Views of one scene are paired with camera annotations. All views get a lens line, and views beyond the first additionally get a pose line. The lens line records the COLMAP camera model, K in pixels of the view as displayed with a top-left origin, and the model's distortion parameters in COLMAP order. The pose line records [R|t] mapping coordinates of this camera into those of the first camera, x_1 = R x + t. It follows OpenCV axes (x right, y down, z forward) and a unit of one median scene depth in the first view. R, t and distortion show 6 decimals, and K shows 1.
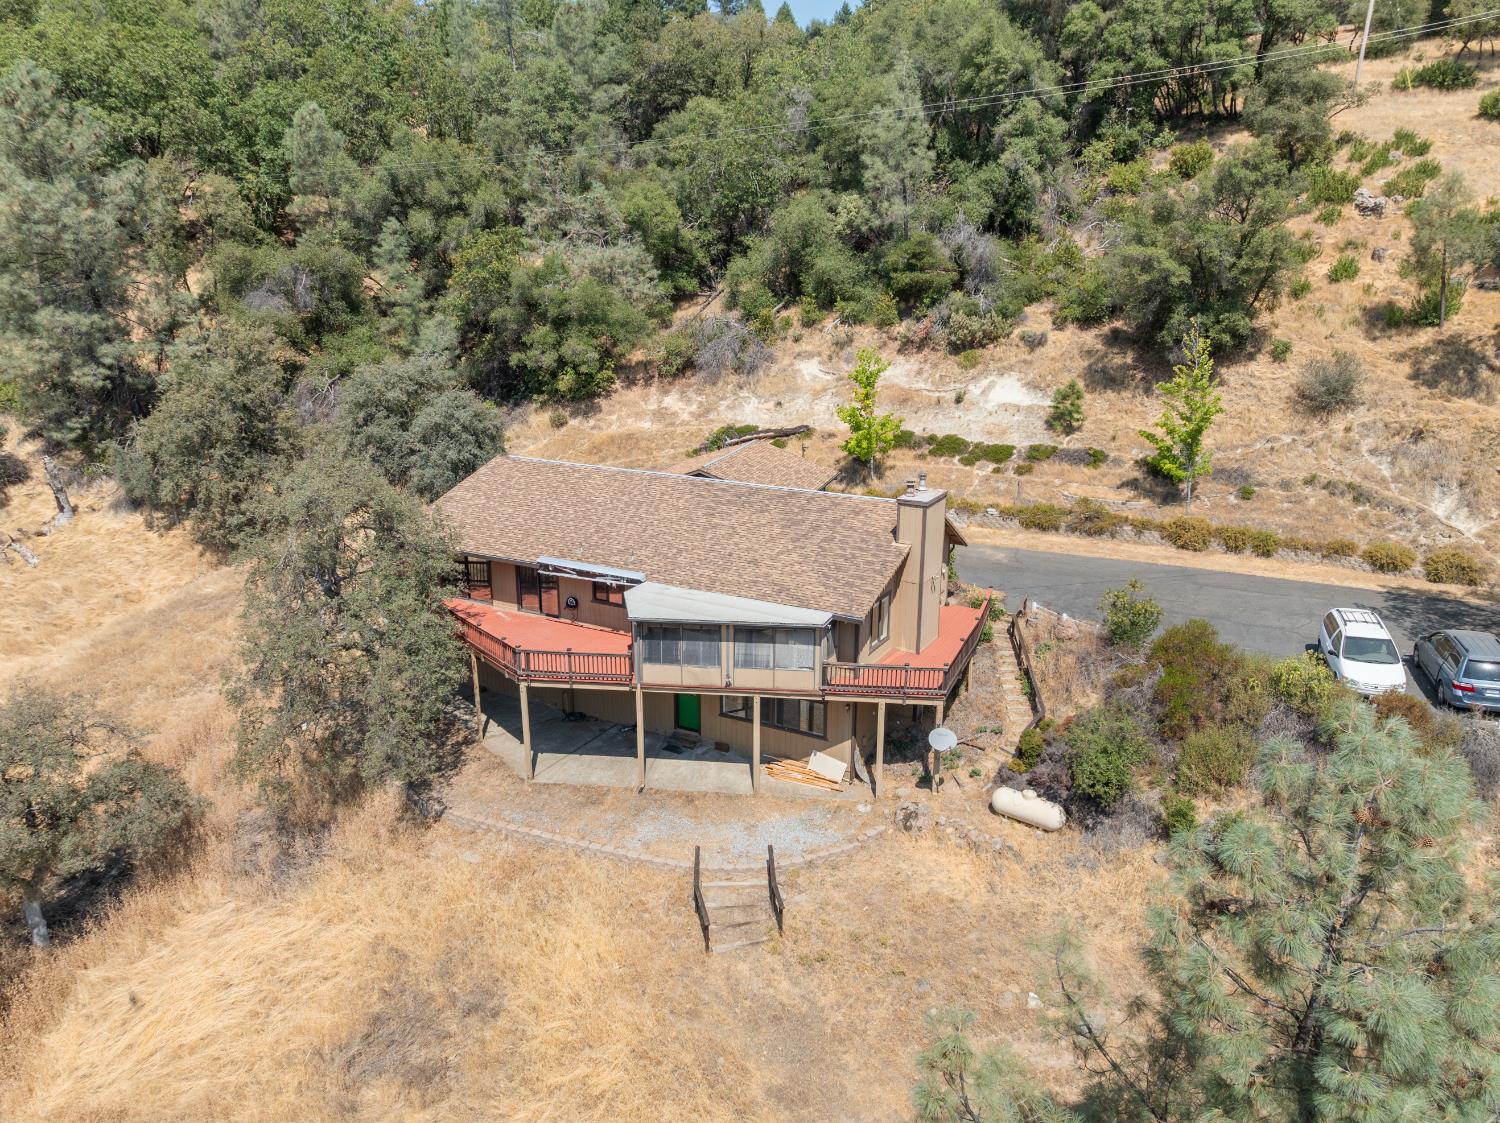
lens RADIAL K [[1059.0, 0, 753.9], [0, 1059.0, 559.4], [0, 0, 1]] dist [-0.028832, 0.000856]
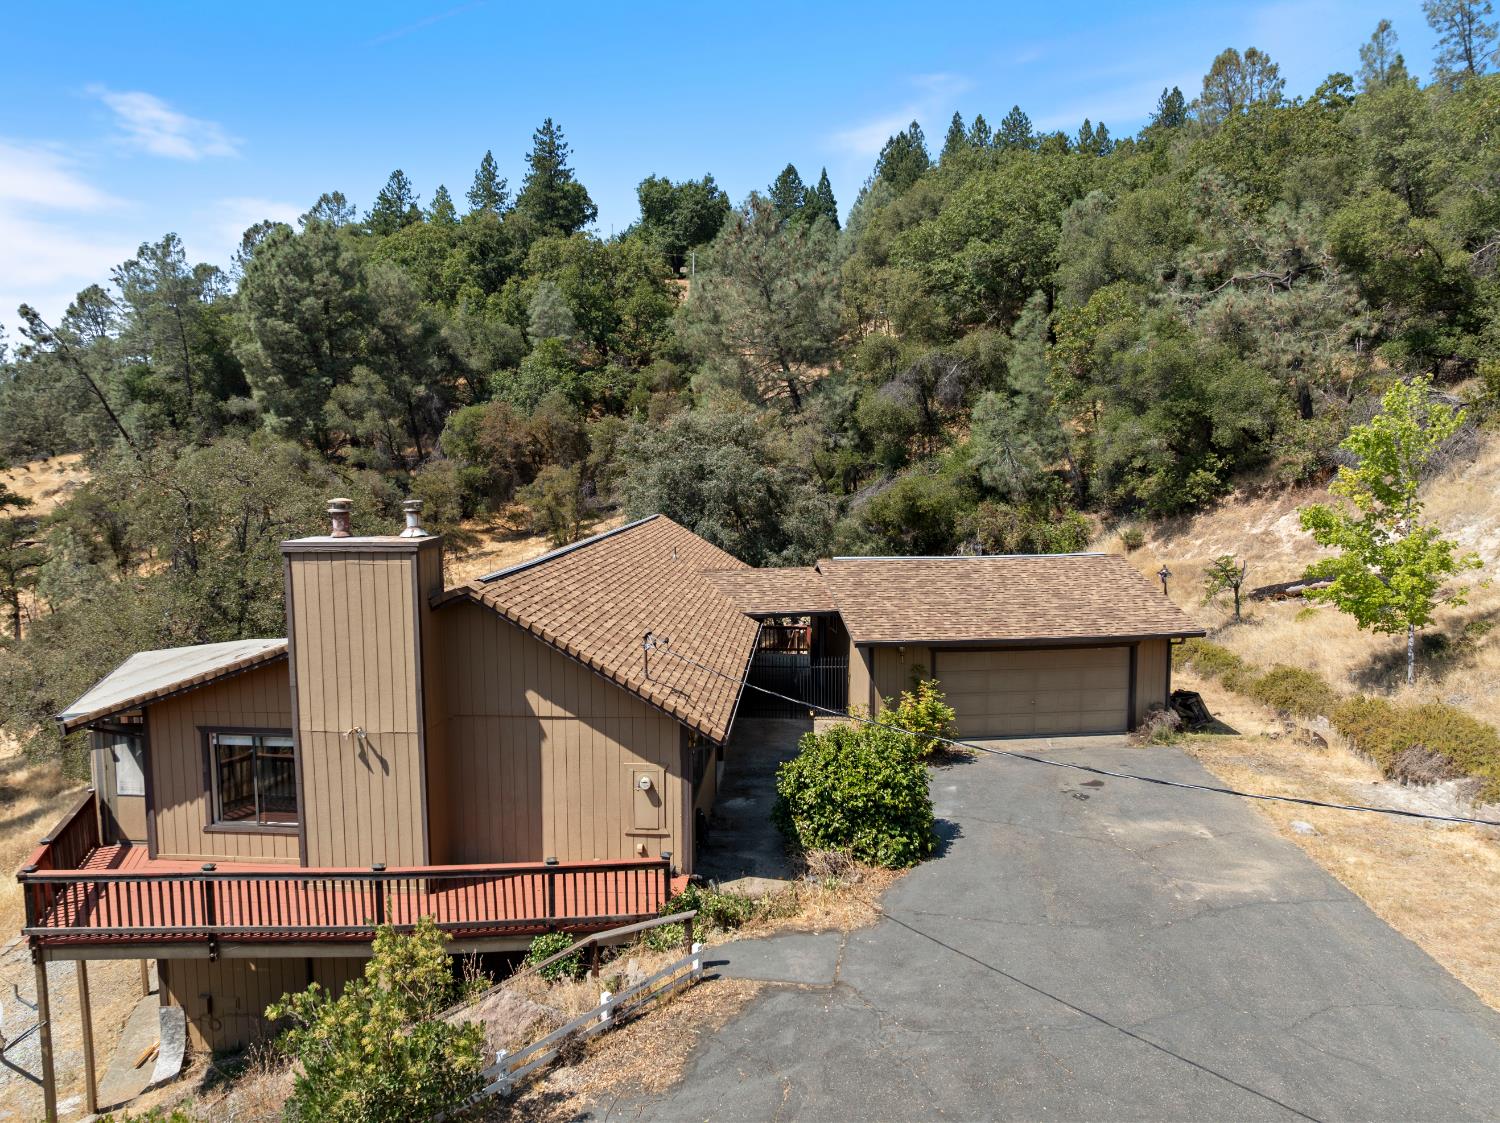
lens RADIAL K [[1059.0, 0, 749.5], [0, 1059.0, 559.6], [0, 0, 1]] dist [-0.028832, 0.000856]
pose [[0.434393, 0.084756, -0.896727, 0.351268], [-0.241963, 0.969950, -0.025535, -0.045027], [0.867616, 0.228067, 0.441847, 0.522214]]
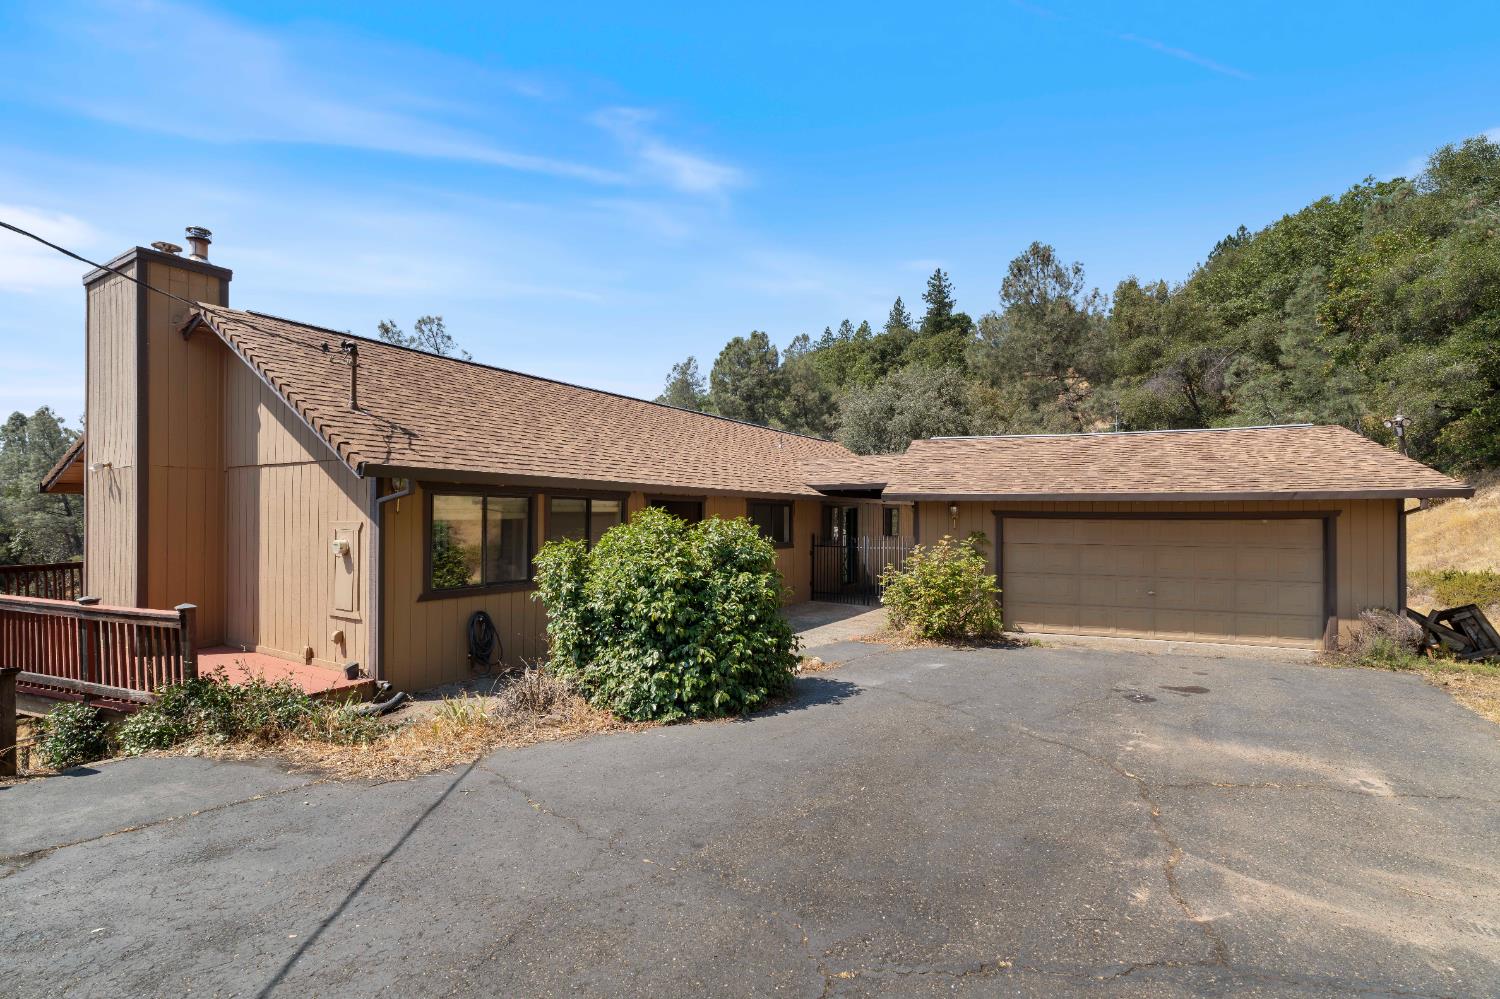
lens RADIAL K [[686.6, 0, 752.5], [0, 686.6, 515.4], [0, 0, 1]] dist [-0.004027, 0.000123]
pose [[-0.046224, -0.004486, -0.998921, 0.236560], [-0.279014, 0.960249, 0.008599, -0.020223], [0.959174, 0.279111, -0.045638, 0.702387]]
